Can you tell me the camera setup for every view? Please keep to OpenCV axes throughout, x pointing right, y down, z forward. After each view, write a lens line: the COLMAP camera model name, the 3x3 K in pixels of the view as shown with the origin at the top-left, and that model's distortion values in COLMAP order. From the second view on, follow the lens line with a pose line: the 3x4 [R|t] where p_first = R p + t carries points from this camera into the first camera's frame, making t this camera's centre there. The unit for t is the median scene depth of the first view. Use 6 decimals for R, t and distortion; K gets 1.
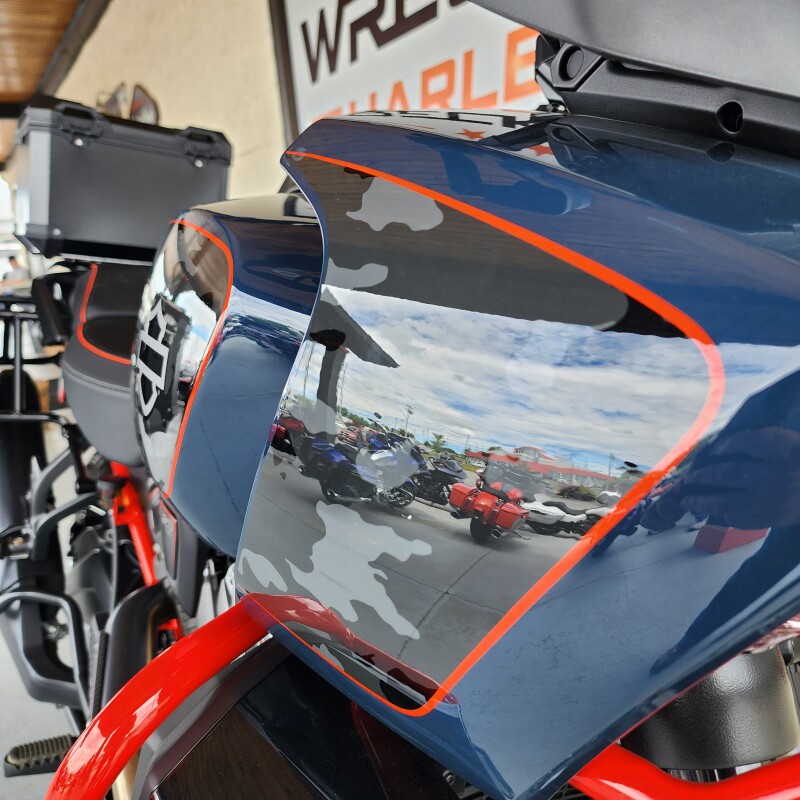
lens RADIAL K [[744.5, 0, 397.3], [0, 744.5, 395.2], [0, 0, 1]] dist [0.038950, -0.073768]
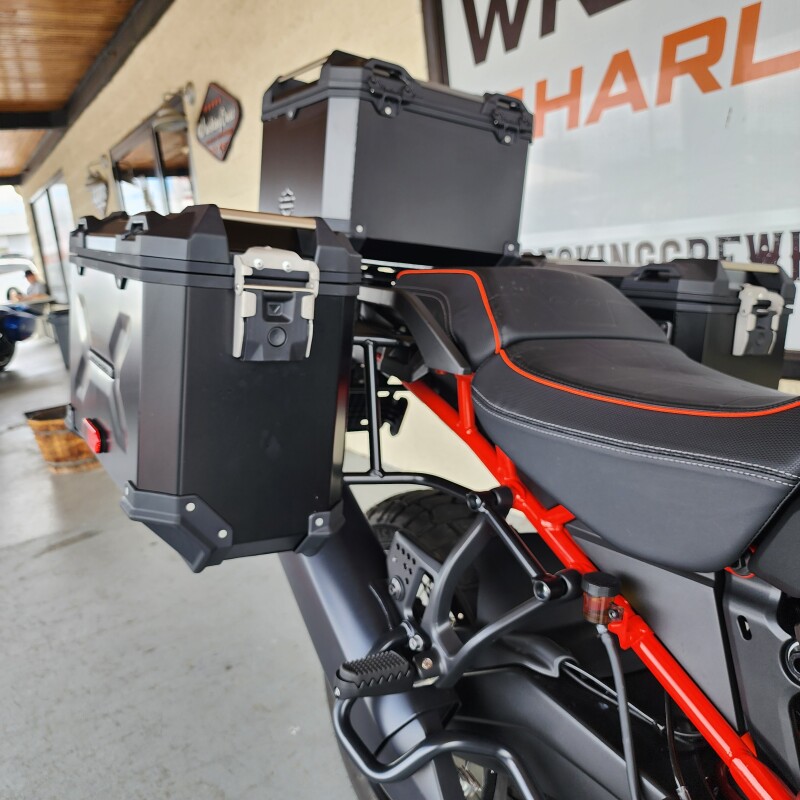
lens RADIAL K [[716.0, 0, 397.6], [0, 716.0, 388.7], [0, 0, 1]] dist [0.064921, -0.054415]
pose [[0.999850, -0.017036, 0.003159, -0.275368], [0.017055, 0.999835, -0.006243, -0.031402], [-0.003053, 0.006296, 0.999976, 0.170351]]
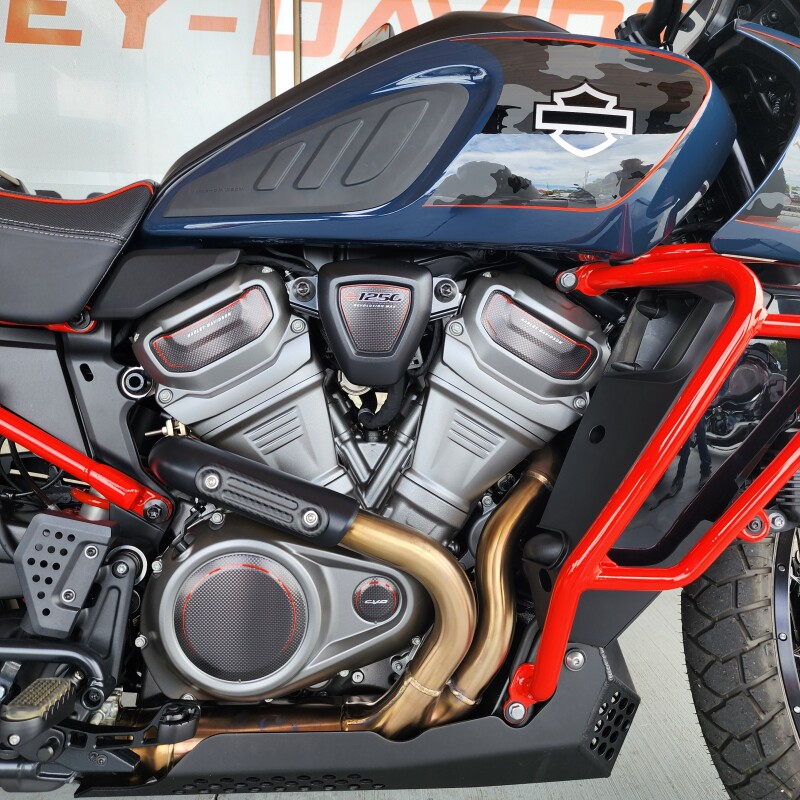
lens RADIAL K [[716.0, 0, 397.6], [0, 716.0, 388.7], [0, 0, 1]] dist [0.064921, -0.054415]
pose [[0.464539, -0.039018, 0.884693, -0.386567], [0.115300, 0.993190, -0.016740, 0.095828], [-0.878014, 0.109781, 0.465874, 0.154219]]
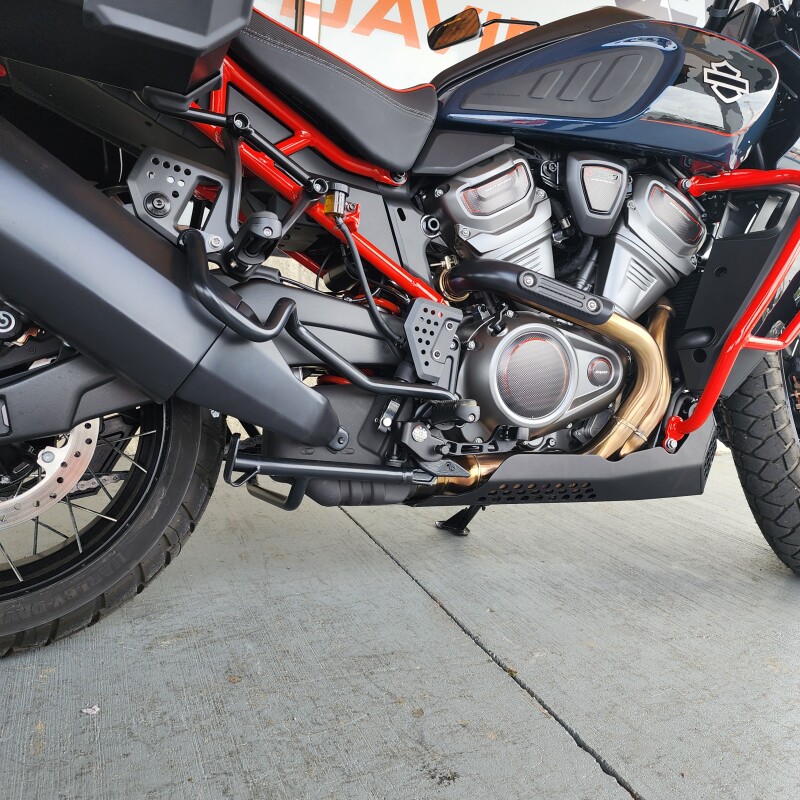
lens RADIAL K [[716.0, 0, 397.6], [0, 716.0, 388.7], [0, 0, 1]] dist [0.064921, -0.054415]
pose [[0.136296, -0.013042, 0.990582, -0.634306], [0.107446, 0.994210, -0.001694, 0.184337], [-0.984824, 0.106664, 0.136908, 0.405386]]
